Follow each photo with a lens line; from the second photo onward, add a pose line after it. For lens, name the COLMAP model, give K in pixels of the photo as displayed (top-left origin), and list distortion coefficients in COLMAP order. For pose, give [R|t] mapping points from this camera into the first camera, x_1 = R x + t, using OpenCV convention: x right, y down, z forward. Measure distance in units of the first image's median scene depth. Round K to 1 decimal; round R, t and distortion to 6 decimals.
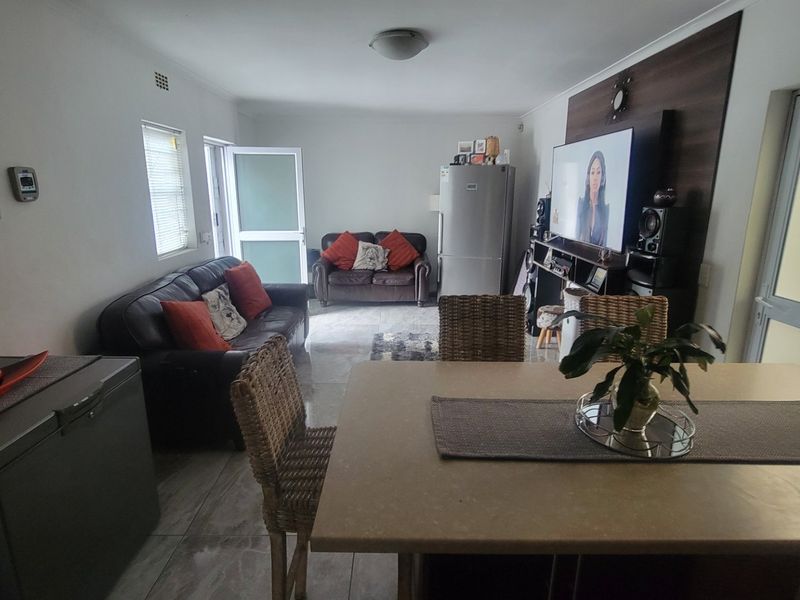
lens RADIAL K [[435.8, 0, 396.0], [0, 435.8, 291.2], [0, 0, 1]] dist [-0.005267, 0.001714]
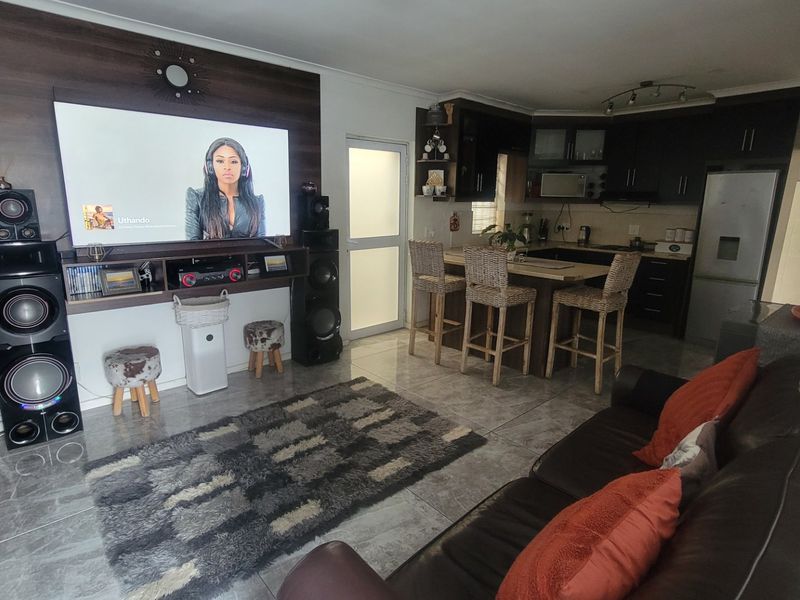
lens RADIAL K [[435.8, 0, 396.0], [0, 435.8, 291.2], [0, 0, 1]] dist [-0.005267, 0.001714]
pose [[-0.662521, -0.170520, 0.729376, -0.379888], [0.155085, 0.921417, 0.356286, -0.222832], [-0.732813, 0.349162, -0.584013, 1.046498]]
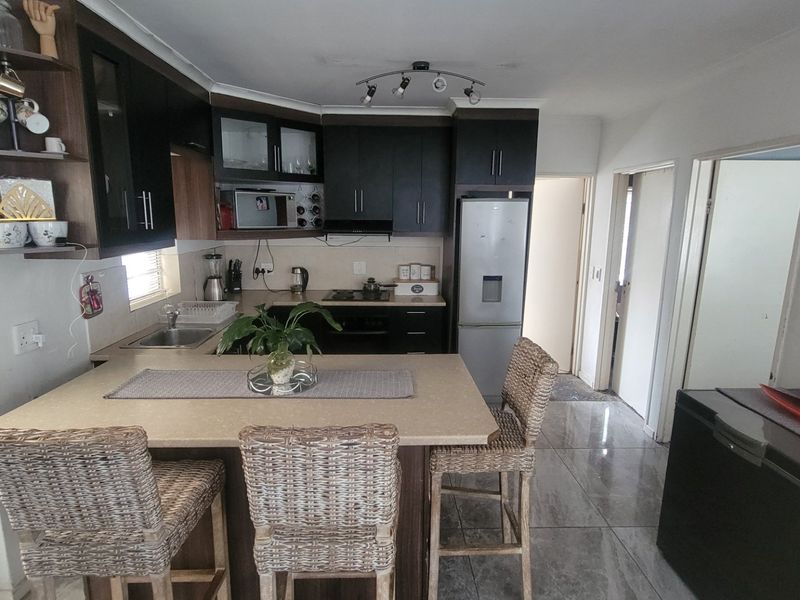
lens RADIAL K [[435.8, 0, 396.0], [0, 435.8, 291.2], [0, 0, 1]] dist [-0.005267, 0.001714]
pose [[-0.999726, -0.009784, -0.021280, 0.052962], [-0.017436, 0.917533, 0.397278, -0.170349], [0.015638, 0.397540, -0.917452, 0.657073]]
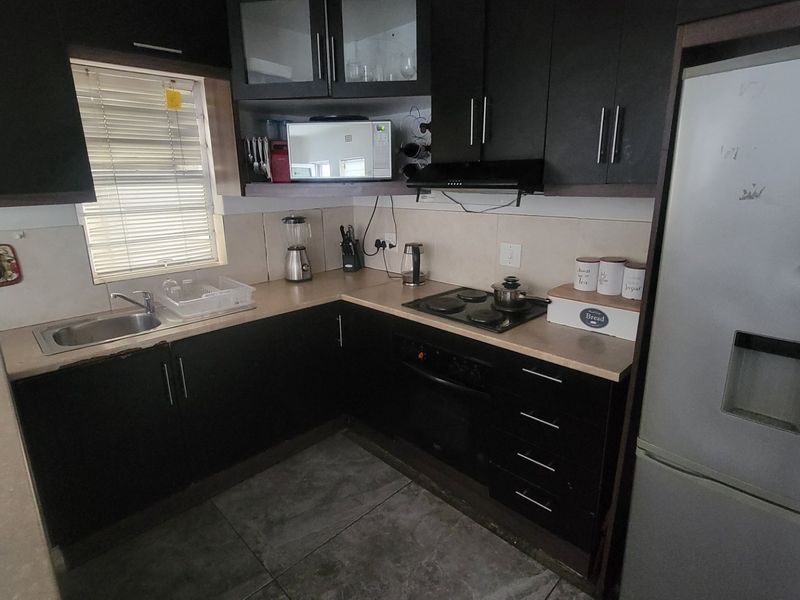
lens RADIAL K [[435.8, 0, 396.0], [0, 435.8, 291.2], [0, 0, 1]] dist [-0.005267, 0.001714]
pose [[-0.698260, -0.176075, 0.693852, -0.160155], [0.176619, 0.896937, 0.405351, -0.026086], [-0.693714, 0.405588, -0.595197, 0.163479]]
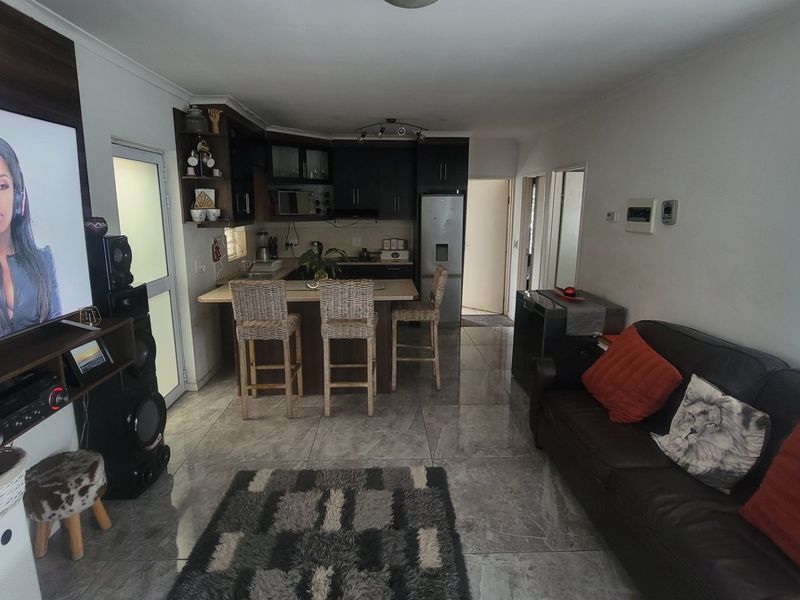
lens RADIAL K [[437.0, 0, 393.0], [0, 437.0, 298.4], [0, 0, 1]] dist [-0.000563, -0.000154]
pose [[-0.999615, -0.001051, -0.027726, 0.034110], [-0.012789, 0.904253, 0.426805, -0.278703], [0.024623, 0.426995, -0.903919, 1.128585]]
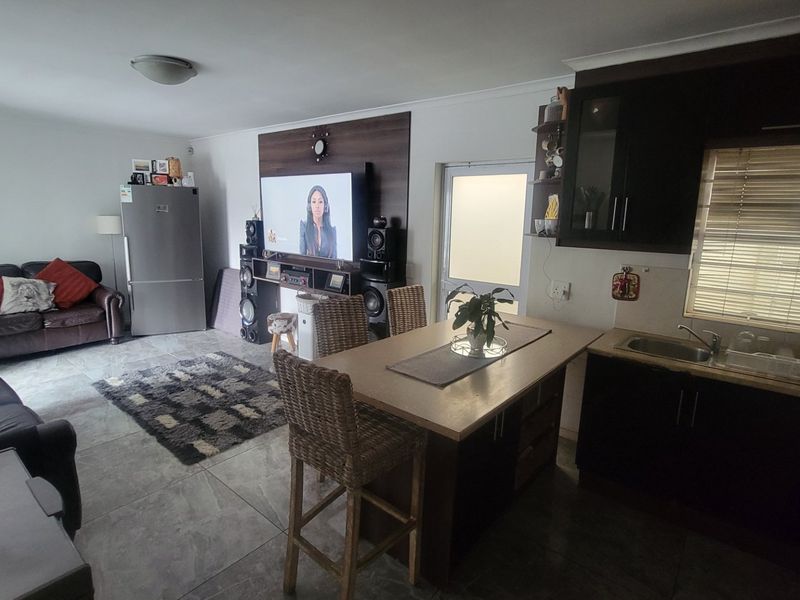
lens RADIAL K [[435.8, 0, 396.0], [0, 435.8, 291.2], [0, 0, 1]] dist [-0.005267, 0.001714]
pose [[0.640289, -0.126773, 0.757600, -0.307274], [0.155152, 0.987303, 0.034083, -0.014676], [-0.752302, 0.095720, 0.651828, 0.006940]]
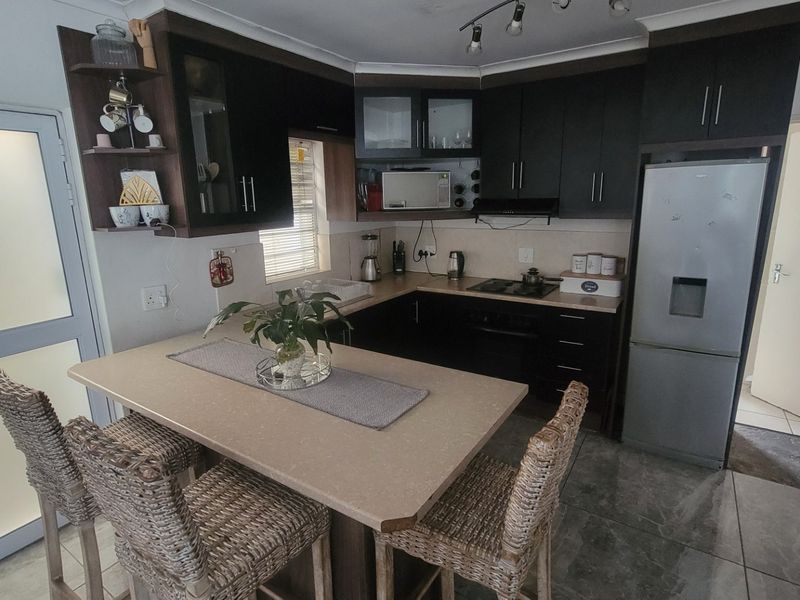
lens RADIAL K [[435.8, 0, 396.0], [0, 435.8, 291.2], [0, 0, 1]] dist [-0.005267, 0.001714]
pose [[-0.830020, -0.108248, 0.547128, -0.140587], [0.143999, 0.906133, 0.397728, -0.131786], [-0.538824, 0.408908, -0.736521, 0.508660]]
